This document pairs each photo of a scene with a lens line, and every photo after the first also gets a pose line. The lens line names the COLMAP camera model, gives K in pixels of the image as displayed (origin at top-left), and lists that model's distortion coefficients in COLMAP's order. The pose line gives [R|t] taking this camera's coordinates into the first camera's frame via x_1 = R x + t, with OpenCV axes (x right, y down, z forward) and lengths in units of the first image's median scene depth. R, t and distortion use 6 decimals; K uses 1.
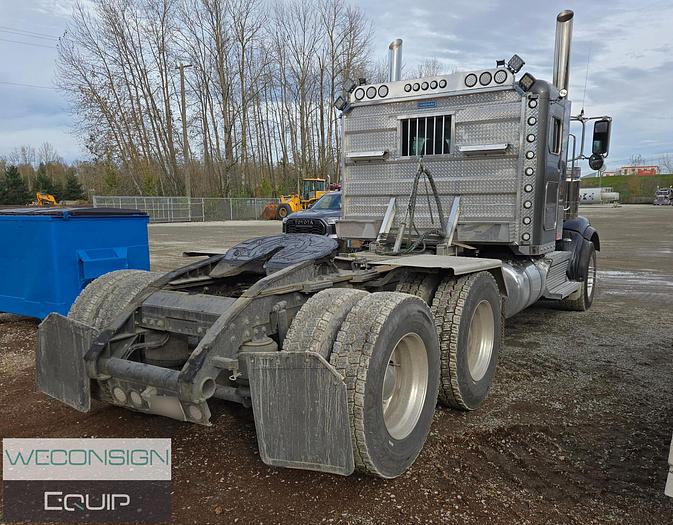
lens RADIAL K [[589.2, 0, 322.5], [0, 589.2, 293.7], [0, 0, 1]] dist [0.094354, -0.113084]
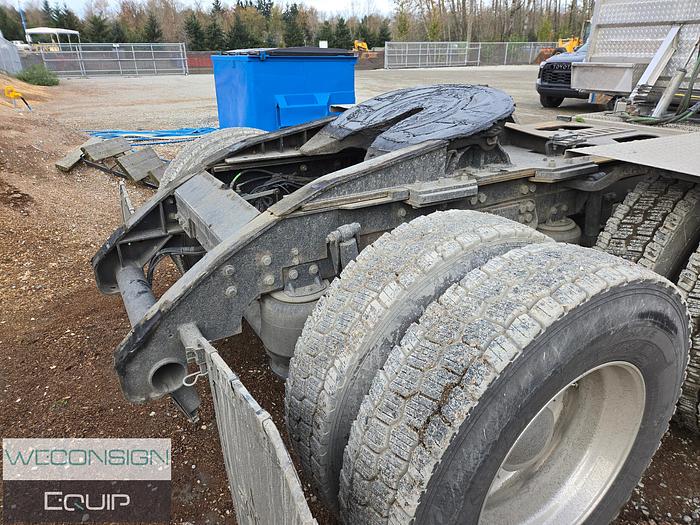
lens RADIAL K [[468.3, 0, 349.9], [0, 468.3, 260.1], [0, 0, 1]] dist [0.065124, -0.052497]
pose [[0.896864, 0.182014, -0.403119, 0.060794], [-0.069287, 0.957967, 0.278385, -0.041705], [0.436845, -0.221743, 0.871778, 0.357105]]
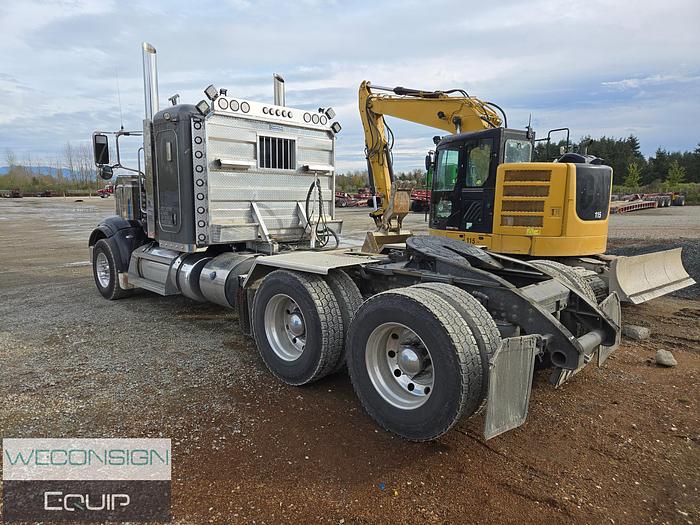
lens RADIAL K [[468.9, 0, 347.7], [0, 468.9, 257.2], [0, 0, 1]] dist [0.064178, -0.052126]
pose [[0.210668, -0.120472, 0.970106, -0.768454], [0.142243, 0.985593, 0.091506, -0.124026], [-0.967153, 0.118713, 0.224769, 0.675867]]
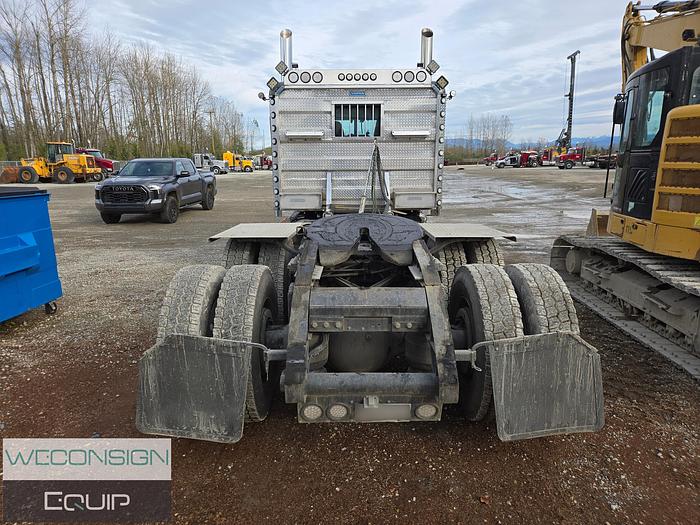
lens RADIAL K [[468.3, 0, 349.9], [0, 468.3, 260.1], [0, 0, 1]] dist [0.065124, -0.052497]
pose [[0.841990, -0.110250, 0.528107, -0.367417], [0.084980, 0.993779, 0.071978, -0.059007], [-0.532758, -0.015726, 0.846122, 0.216483]]
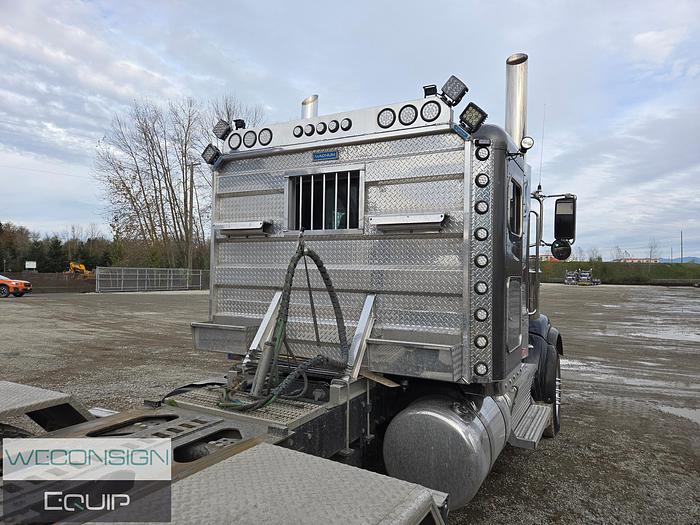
lens RADIAL K [[468.3, 0, 349.9], [0, 468.3, 260.1], [0, 0, 1]] dist [0.065124, -0.052497]
pose [[0.996843, 0.027482, 0.074485, 0.167832], [-0.013338, 0.982815, -0.184111, -0.108743], [-0.078265, 0.182537, 0.980079, 0.511031]]
